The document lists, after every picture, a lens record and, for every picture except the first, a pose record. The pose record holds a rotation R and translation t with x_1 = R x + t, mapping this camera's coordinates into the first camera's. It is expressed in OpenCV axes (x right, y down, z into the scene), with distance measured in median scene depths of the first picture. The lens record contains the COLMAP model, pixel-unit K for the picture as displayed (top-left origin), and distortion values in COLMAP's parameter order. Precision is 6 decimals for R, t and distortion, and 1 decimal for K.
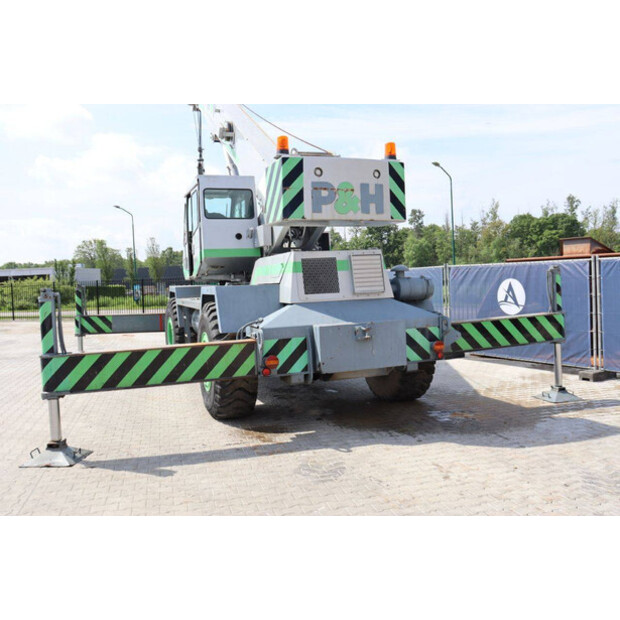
lens RADIAL K [[583.9, 0, 311.3], [0, 583.9, 306.2], [0, 0, 1]] dist [-0.088173, 0.021745]
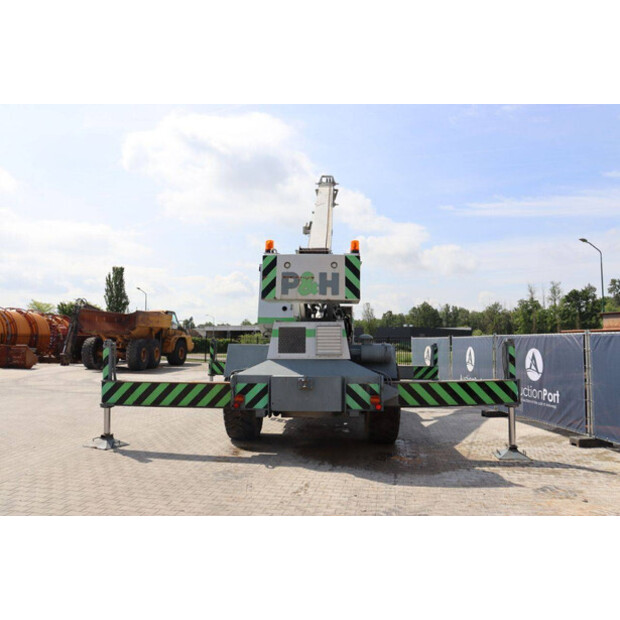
lens RADIAL K [[504.7, 0, 310.6], [0, 504.7, 305.7], [0, 0, 1]] dist [-0.175535, 0.137457]
pose [[0.921659, 0.014750, -0.387721, 0.499031], [-0.058018, 0.993281, -0.100129, -0.016265], [0.383639, 0.114780, 0.916322, -0.067482]]
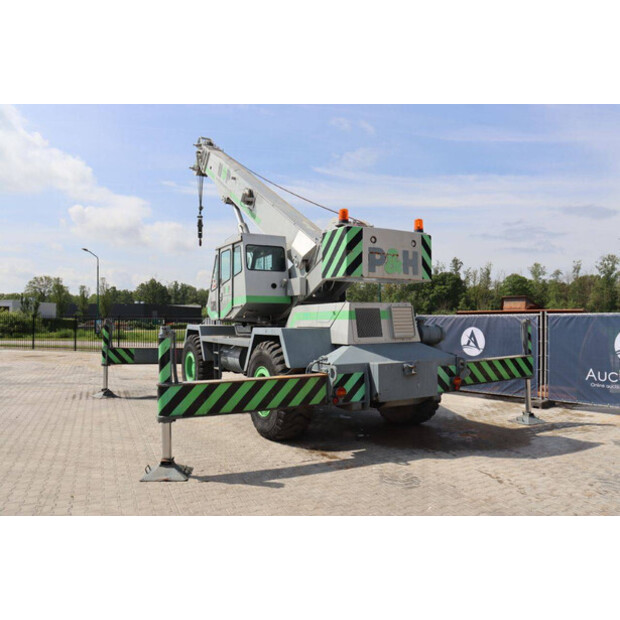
lens RADIAL K [[504.7, 0, 310.6], [0, 504.7, 305.7], [0, 0, 1]] dist [-0.175535, 0.137457]
pose [[0.988664, 0.037723, 0.145328, -0.256291], [-0.026554, 0.996596, -0.078044, -0.001541], [-0.147777, 0.073300, 0.986301, -0.031769]]
